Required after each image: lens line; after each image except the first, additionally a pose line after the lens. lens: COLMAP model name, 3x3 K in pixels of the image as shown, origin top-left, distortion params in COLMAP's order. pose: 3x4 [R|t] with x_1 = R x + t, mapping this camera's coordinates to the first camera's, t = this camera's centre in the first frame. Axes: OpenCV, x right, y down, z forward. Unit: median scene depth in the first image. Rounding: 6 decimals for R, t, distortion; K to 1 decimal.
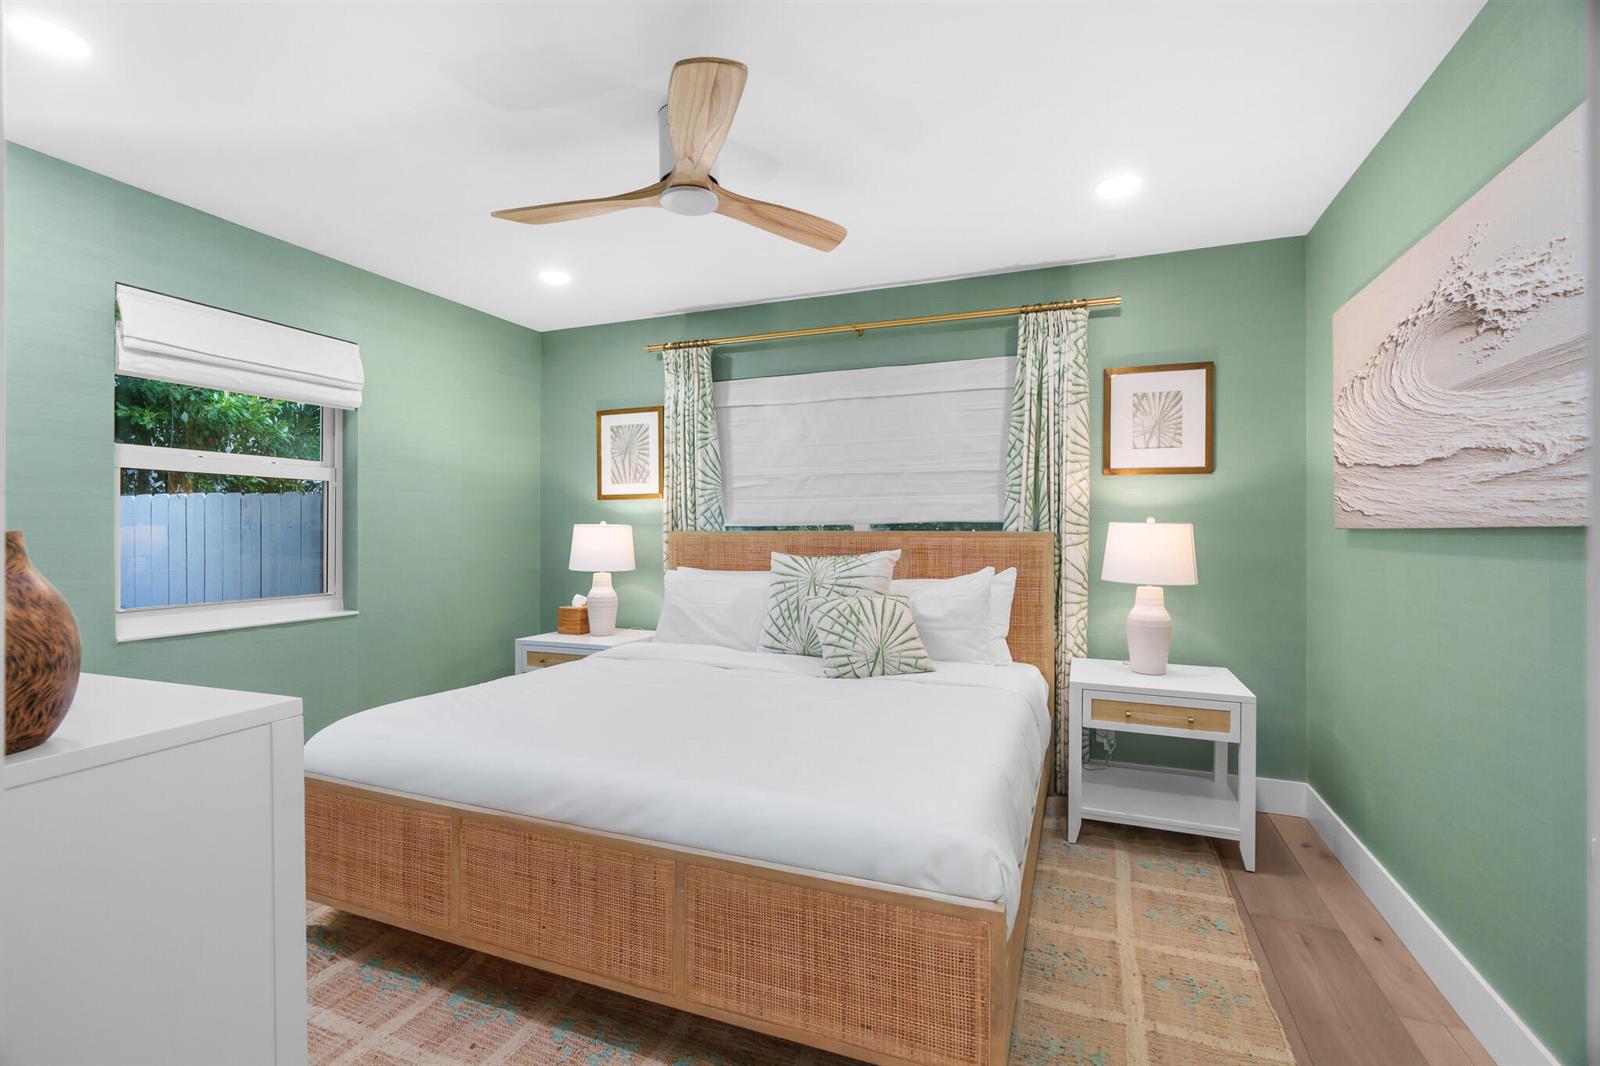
lens RADIAL K [[732.8, 0, 797.4], [0, 732.8, 532.1], [0, 0, 1]] dist [-0.010967, 0.006111]
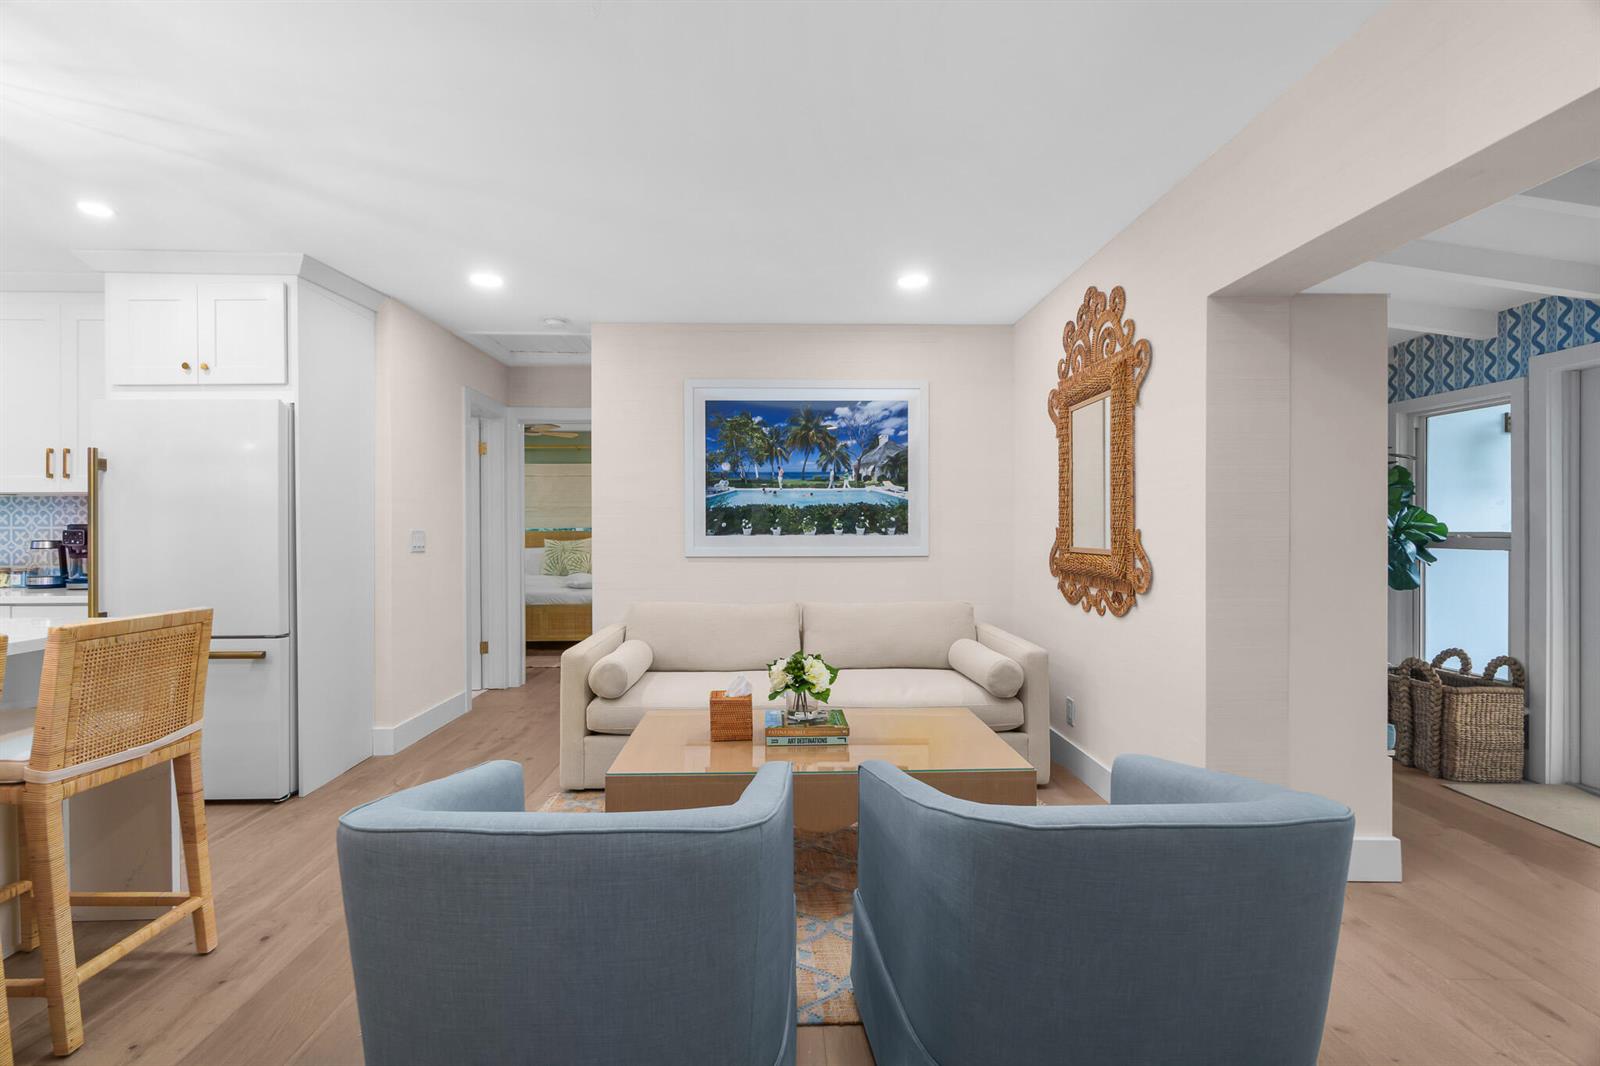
lens RADIAL K [[732.8, 0, 795.0], [0, 732.8, 535.8], [0, 0, 1]] dist [-0.010967, 0.006111]
pose [[0.915999, -0.009436, 0.401071, -0.268541], [0.010271, 0.999947, 0.000066, 0.023741], [-0.401050, 0.004059, 0.916047, -1.784641]]
